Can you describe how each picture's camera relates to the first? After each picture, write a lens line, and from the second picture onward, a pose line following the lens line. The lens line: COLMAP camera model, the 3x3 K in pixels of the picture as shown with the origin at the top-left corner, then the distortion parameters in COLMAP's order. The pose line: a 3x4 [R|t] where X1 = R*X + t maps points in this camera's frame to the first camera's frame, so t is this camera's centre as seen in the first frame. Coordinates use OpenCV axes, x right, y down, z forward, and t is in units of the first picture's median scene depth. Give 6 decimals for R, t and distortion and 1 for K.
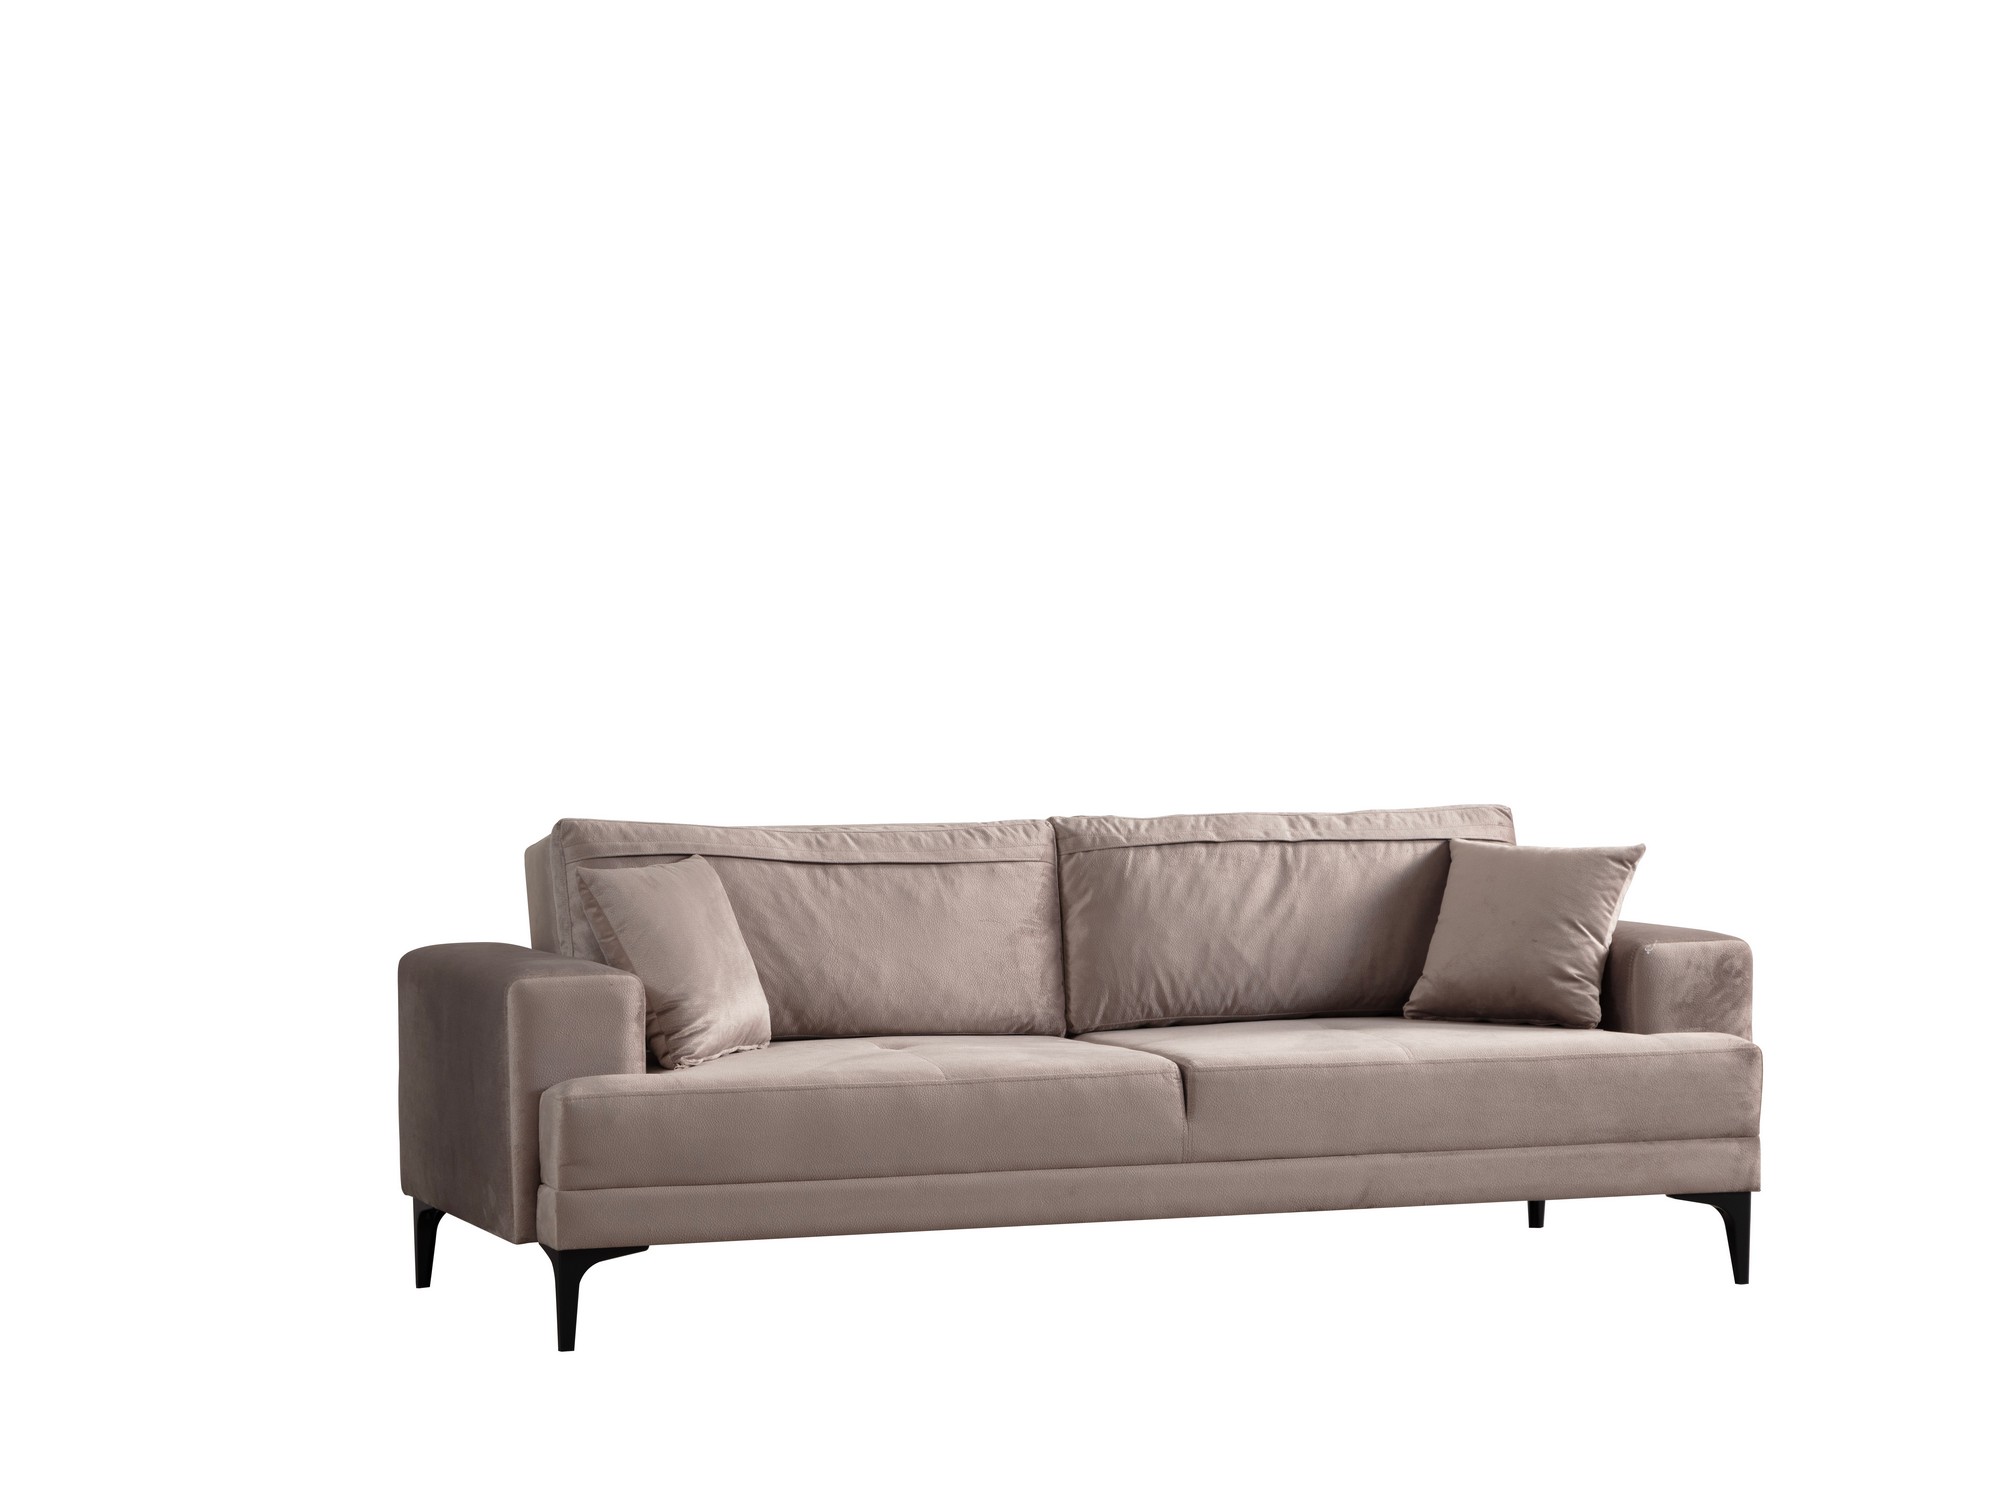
lens RADIAL K [[4747.9, 0, 923.1], [0, 4747.9, 897.7], [0, 0, 1]] dist [0.547808, 0.000000]
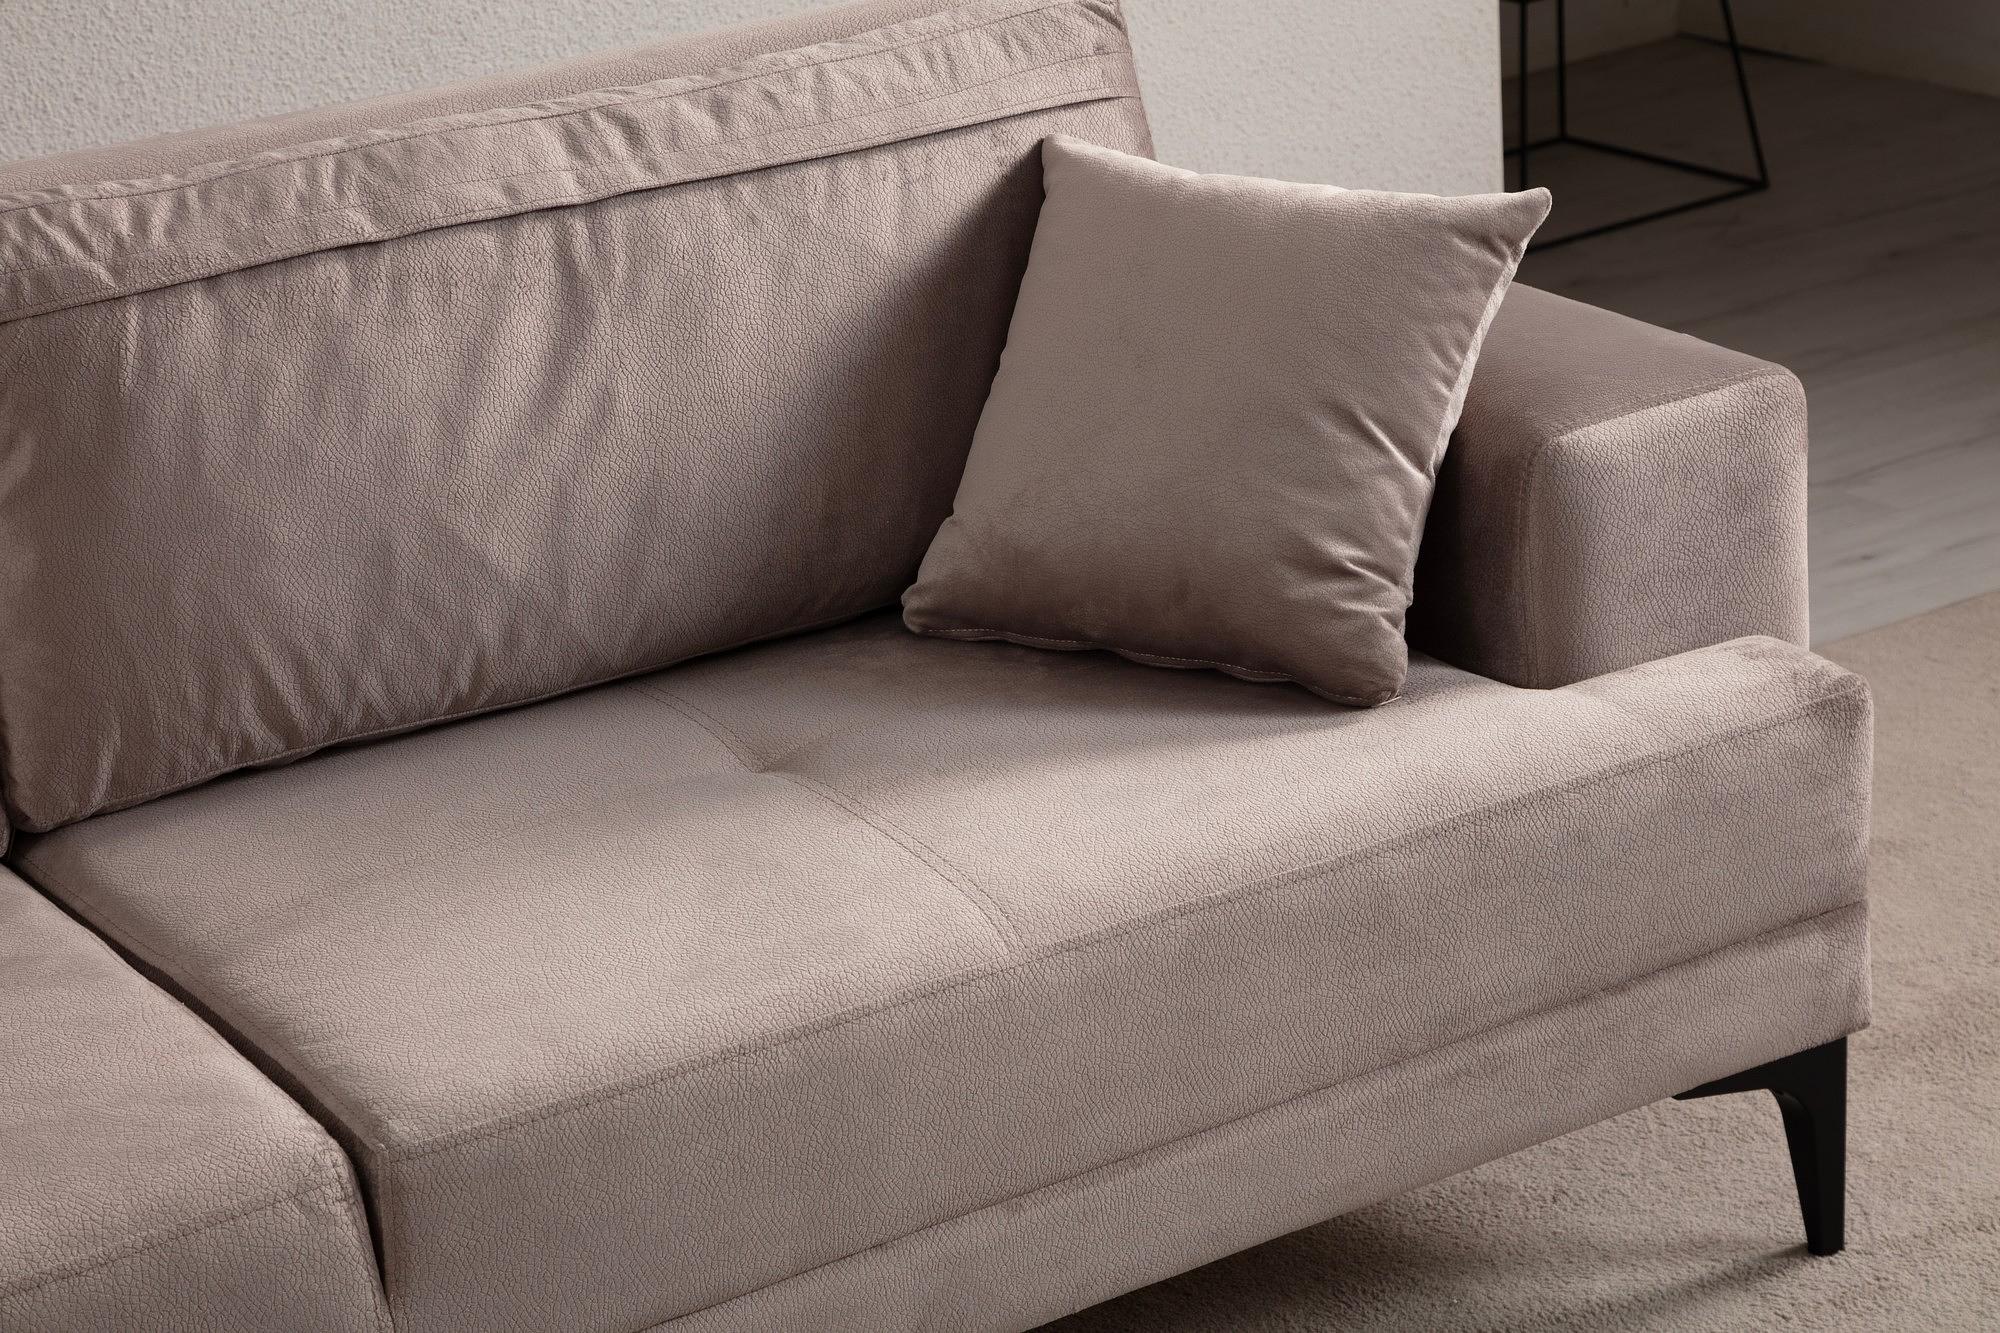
lens RADIAL K [[4617.6, 0, 1004.7], [0, 4617.6, 663.0], [0, 0, 1]] dist [0.425984, 0.000000]
pose [[0.977625, -0.127888, 0.167014, 0.045521], [0.075709, 0.954675, 0.287862, -0.079389], [-0.196258, -0.268777, 0.942996, 0.655291]]
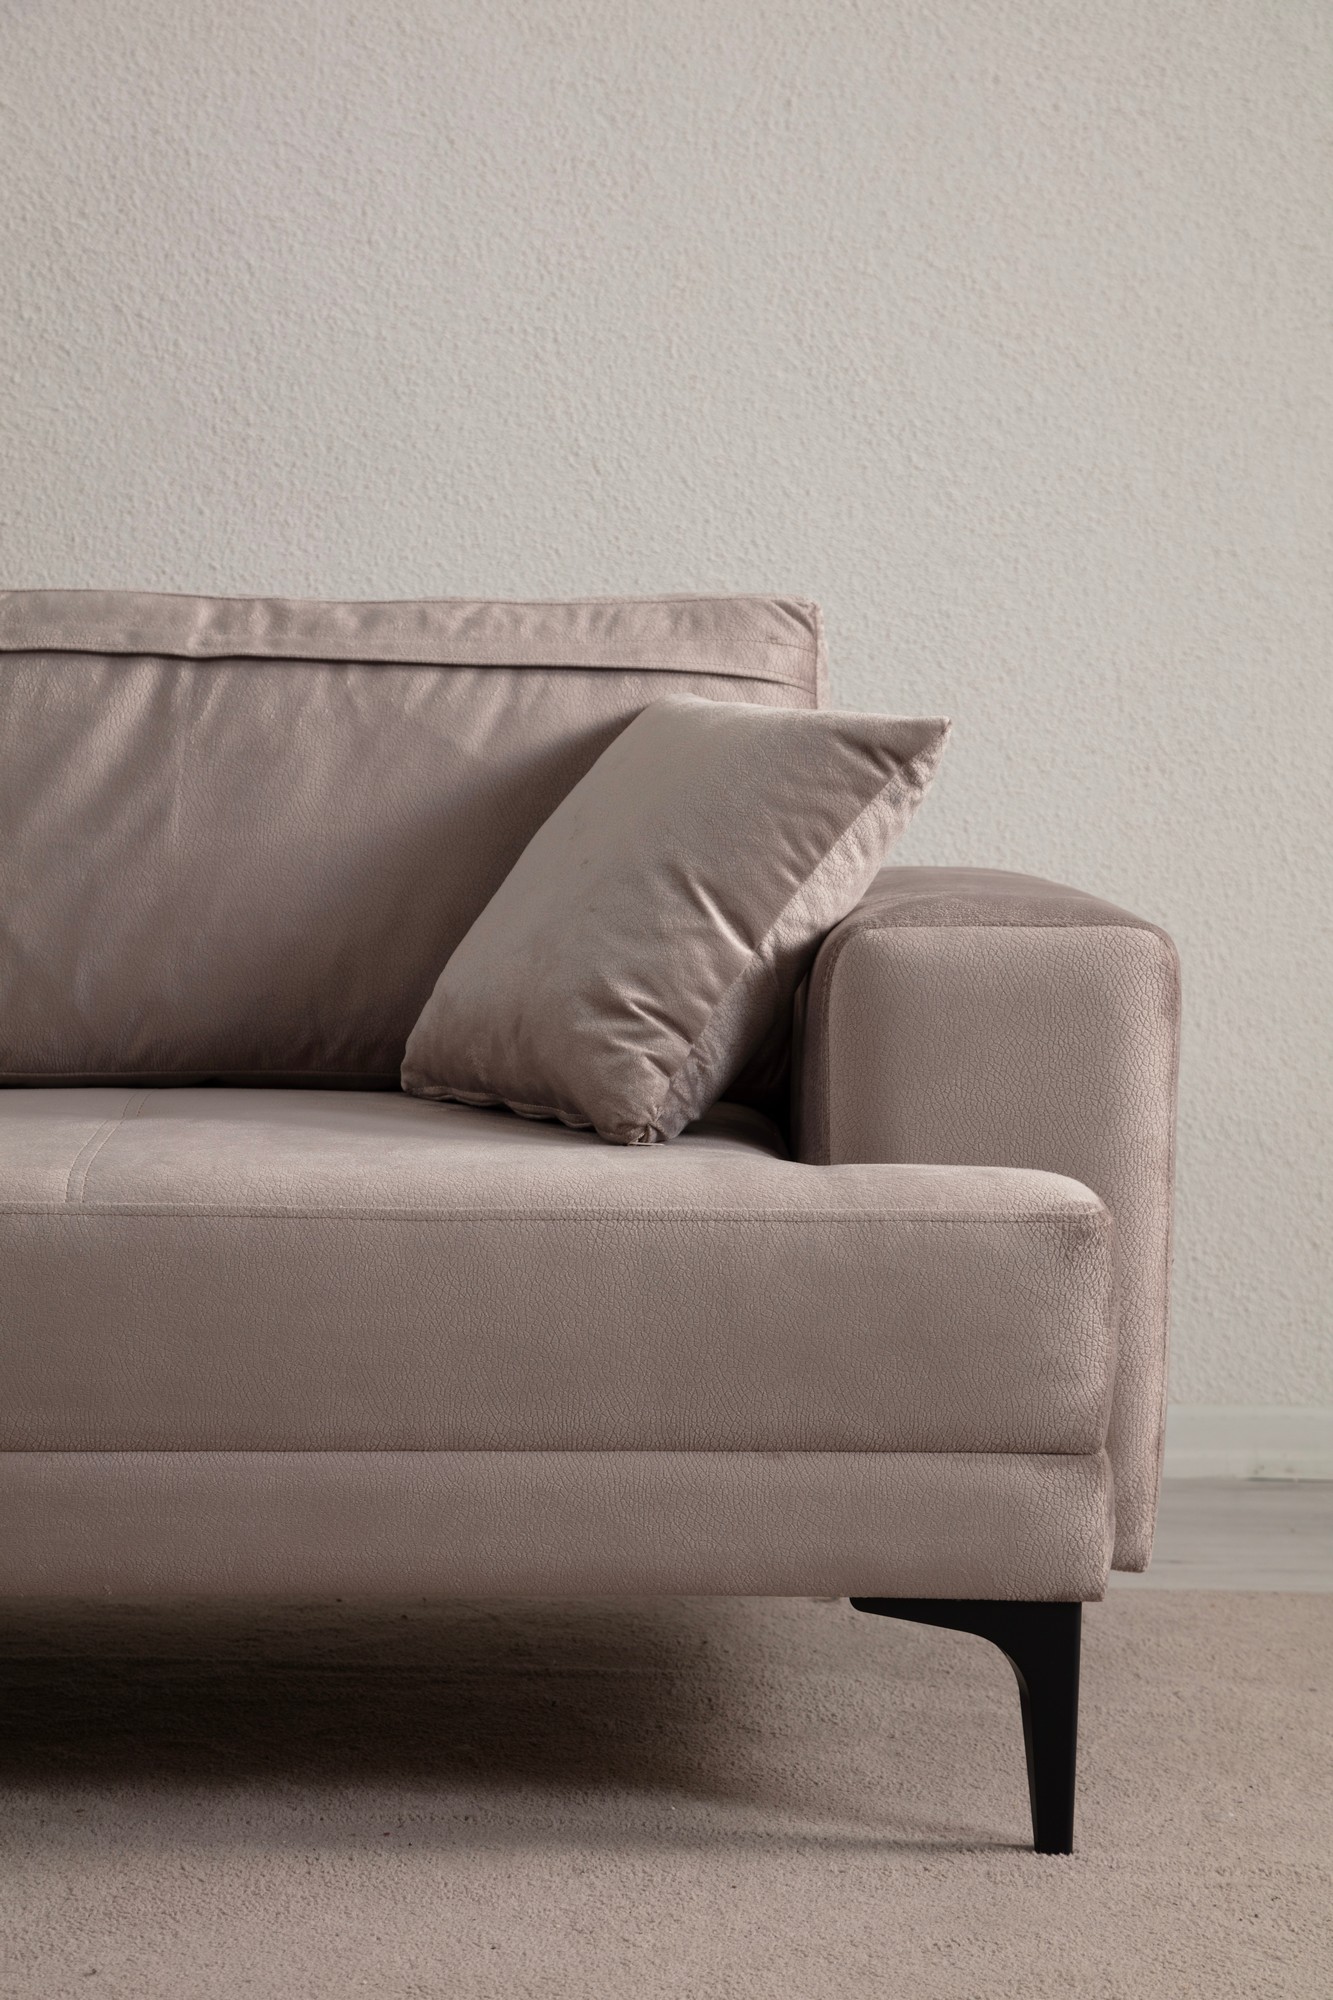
lens RADIAL K [[4617.6, 0, 664.7], [0, 4617.6, 1005.3], [0, 0, 1]] dist [0.425984, 0.000000]
pose [[0.944937, 0.041126, -0.324657, 0.250570], [-0.037703, 0.999147, 0.016831, 0.010005], [0.325072, -0.003664, 0.945682, 0.640184]]
